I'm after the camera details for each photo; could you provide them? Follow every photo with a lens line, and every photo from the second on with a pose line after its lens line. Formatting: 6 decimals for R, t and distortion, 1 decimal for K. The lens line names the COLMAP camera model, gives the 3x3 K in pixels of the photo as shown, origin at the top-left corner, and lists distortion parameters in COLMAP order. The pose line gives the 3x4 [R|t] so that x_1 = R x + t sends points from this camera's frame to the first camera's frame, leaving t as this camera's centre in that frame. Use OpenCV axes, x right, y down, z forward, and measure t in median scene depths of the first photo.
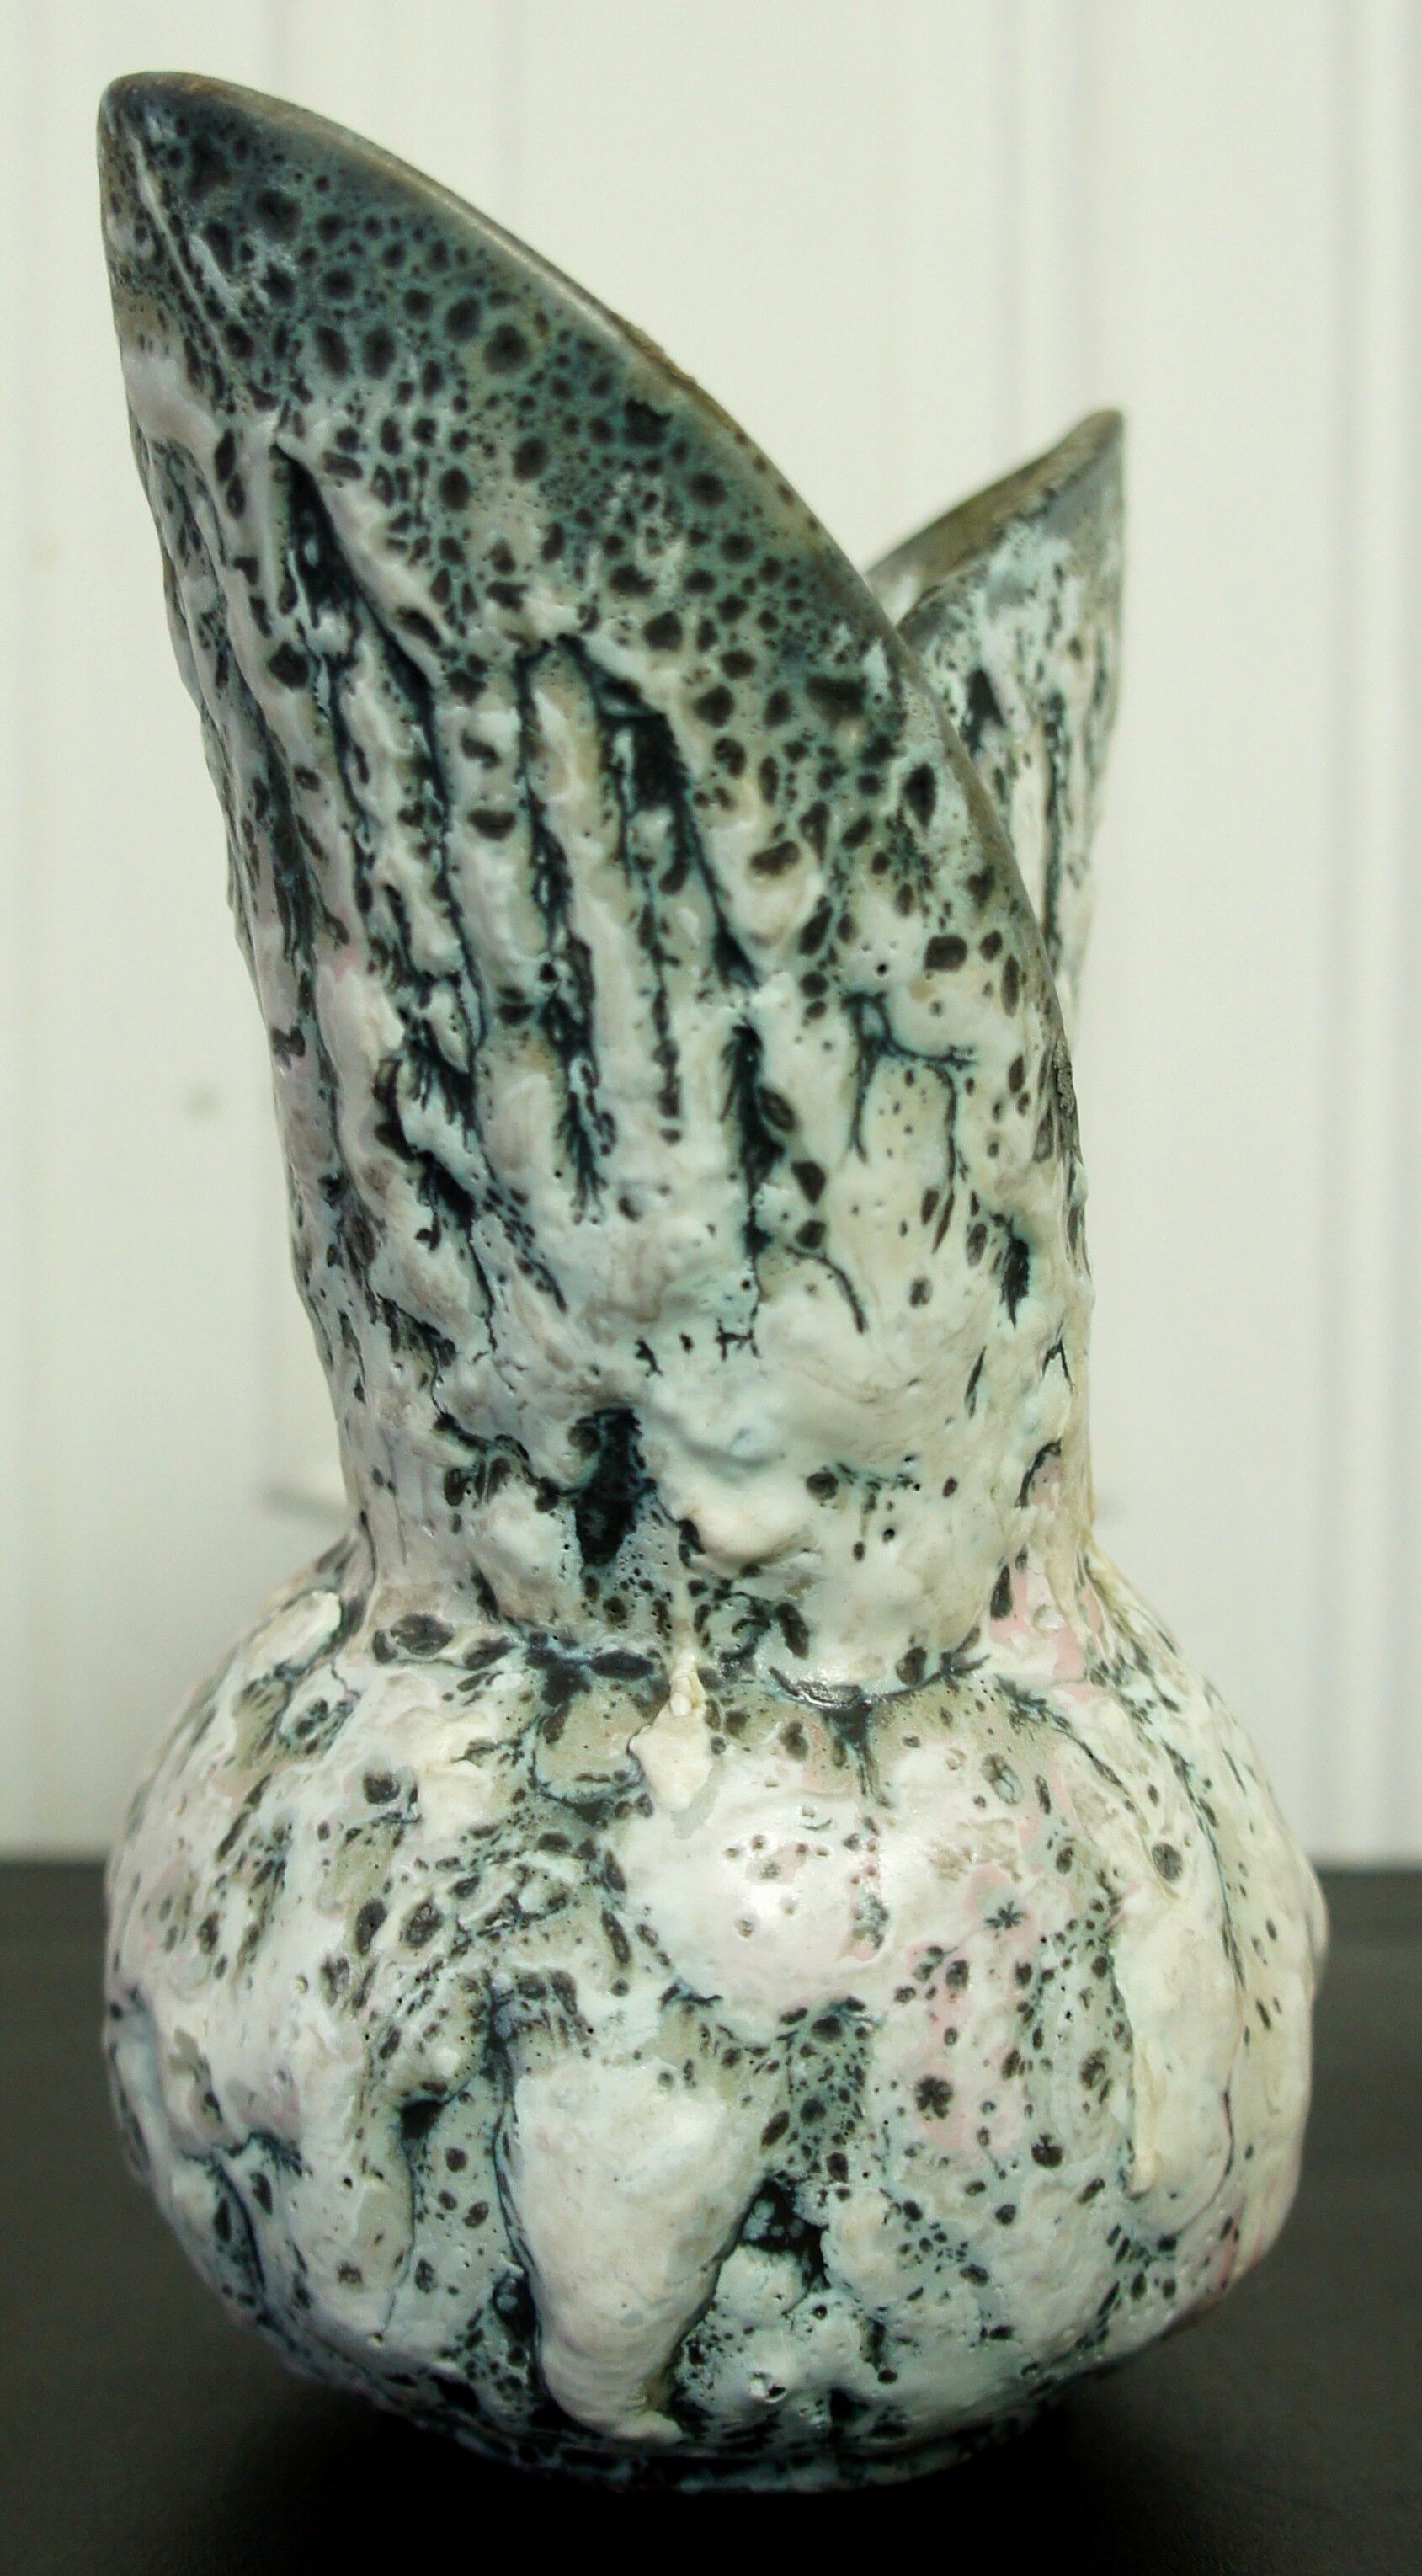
lens RADIAL K [[2246.8, 0, 710.8], [0, 2246.8, 1215.2], [0, 0, 1]] dist [-0.031711, 0.002432]
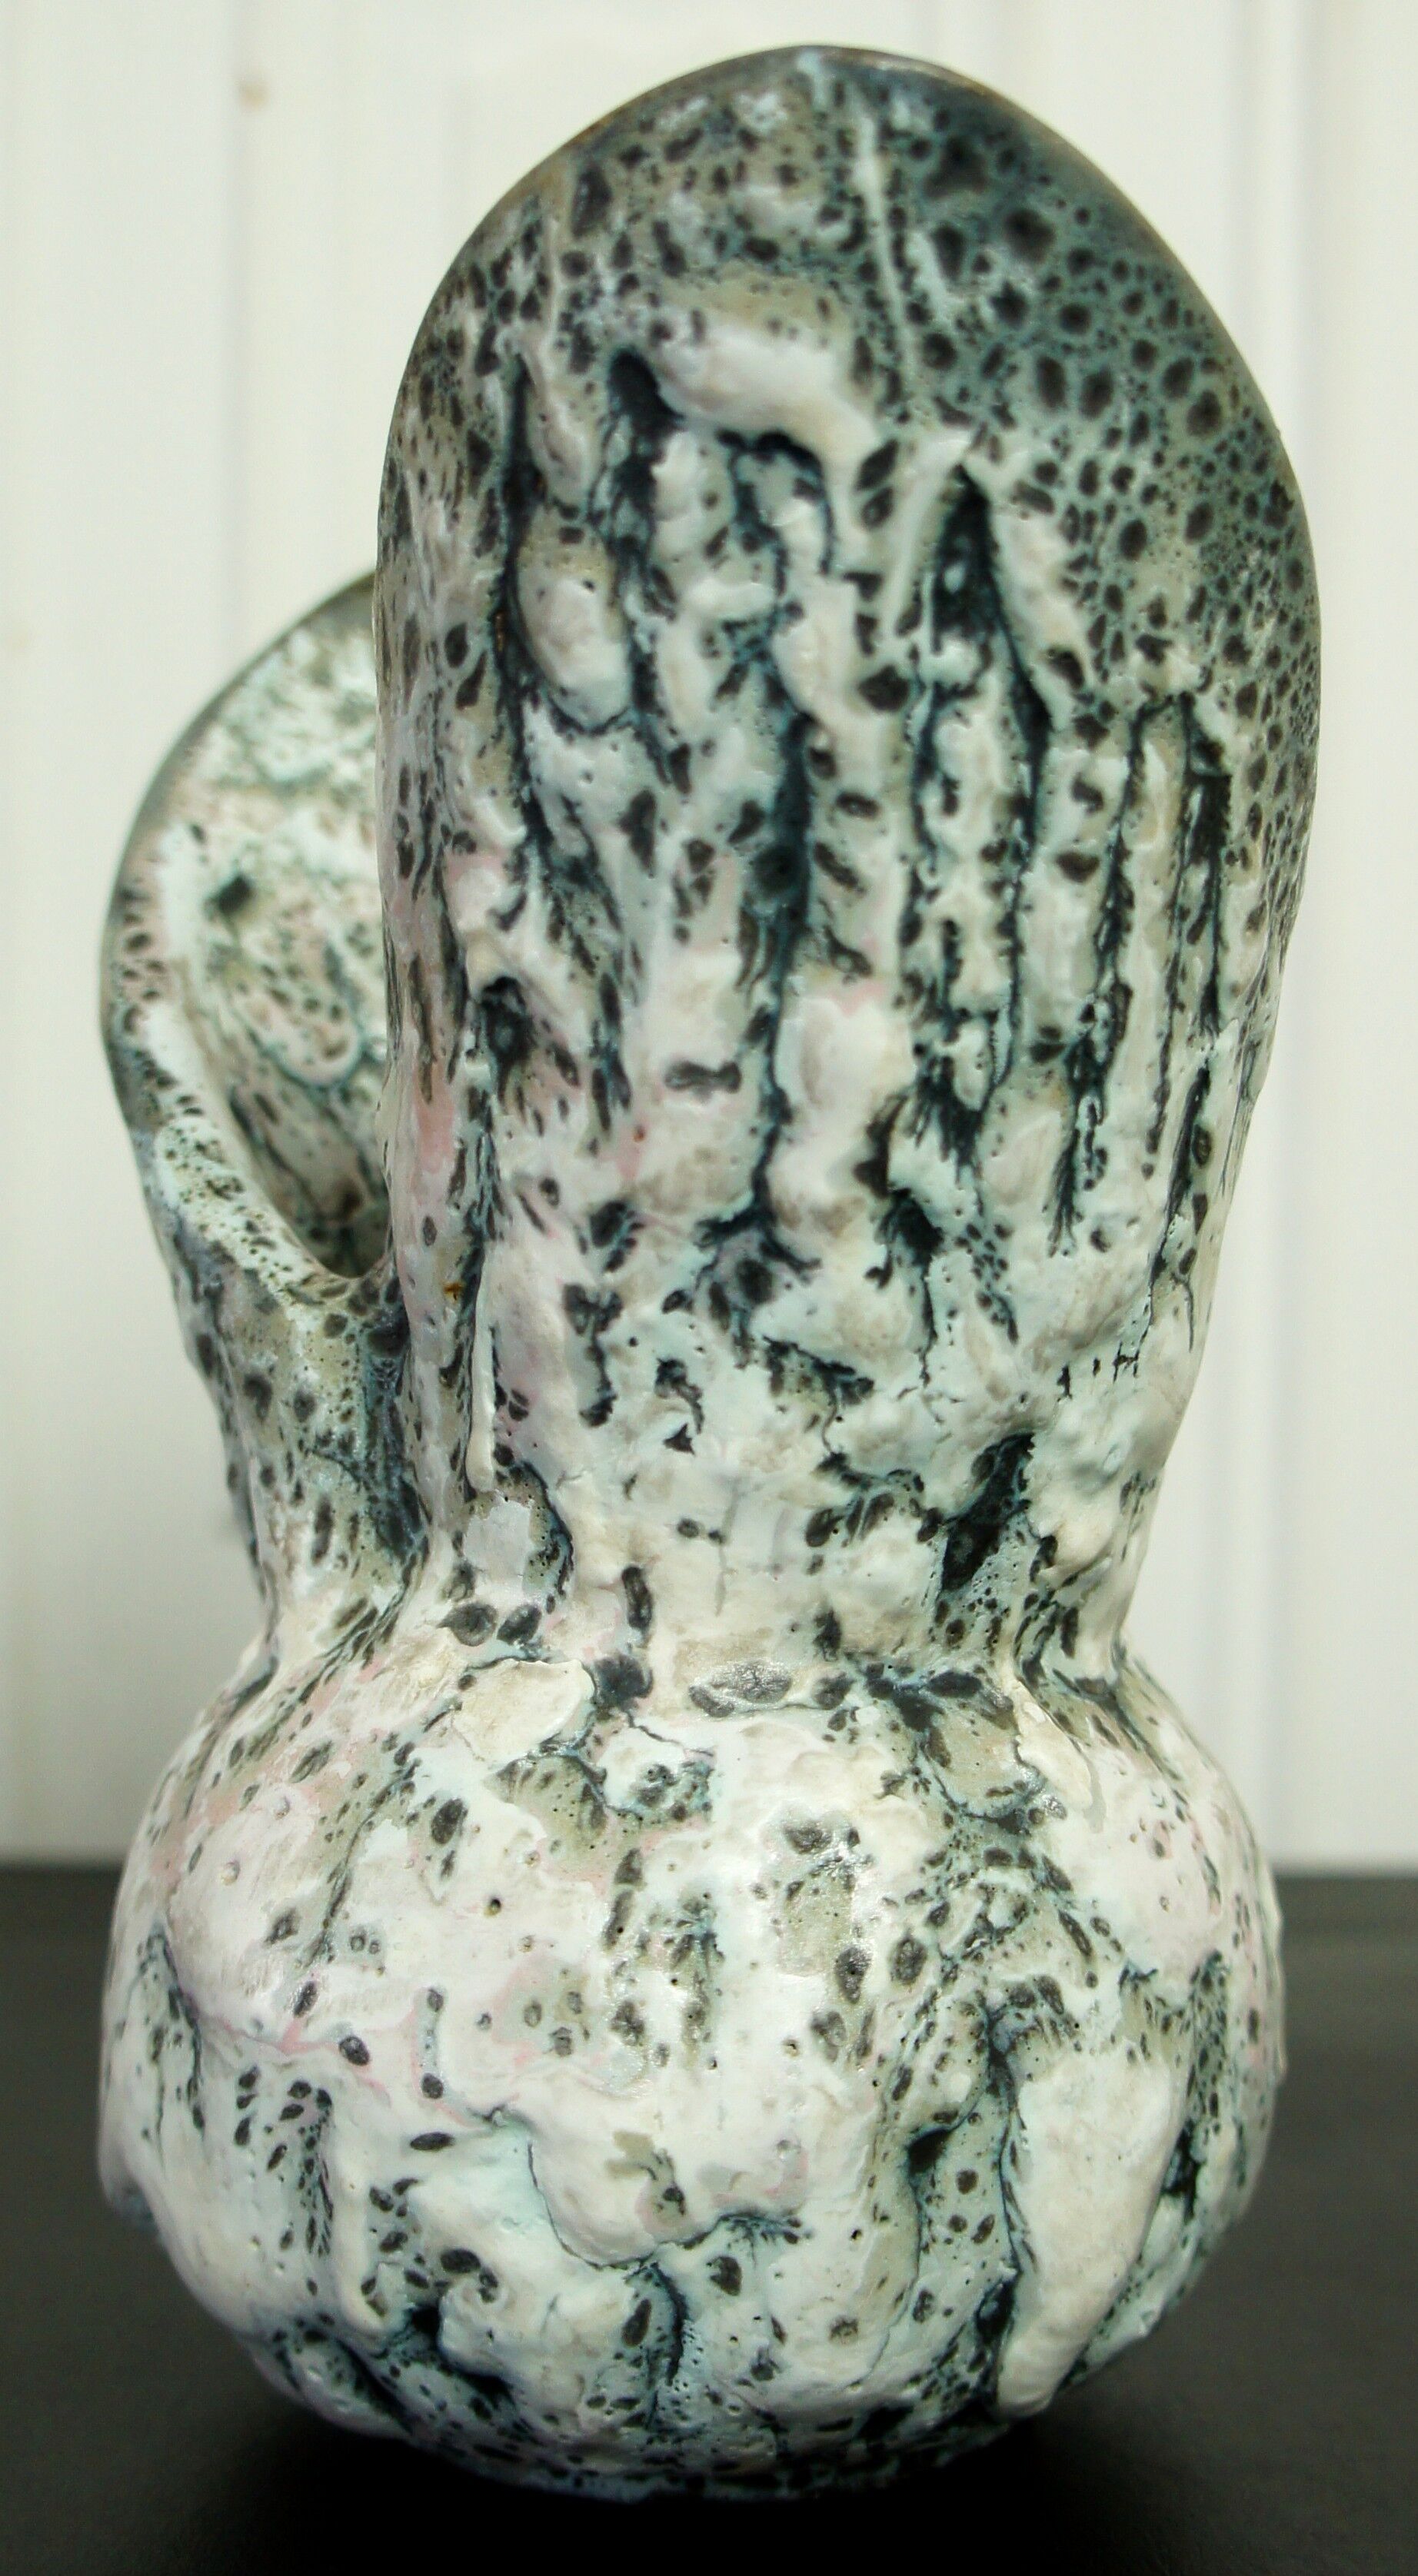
lens RADIAL K [[2141.4, 0, 709.0], [0, 2141.4, 1288.0], [0, 0, 1]] dist [-0.037001, 0.008695]
pose [[0.857979, -0.033059, 0.512620, -0.711559], [0.029122, 0.999452, 0.015715, -0.001691], [-0.512859, 0.001445, 0.858472, 0.234450]]
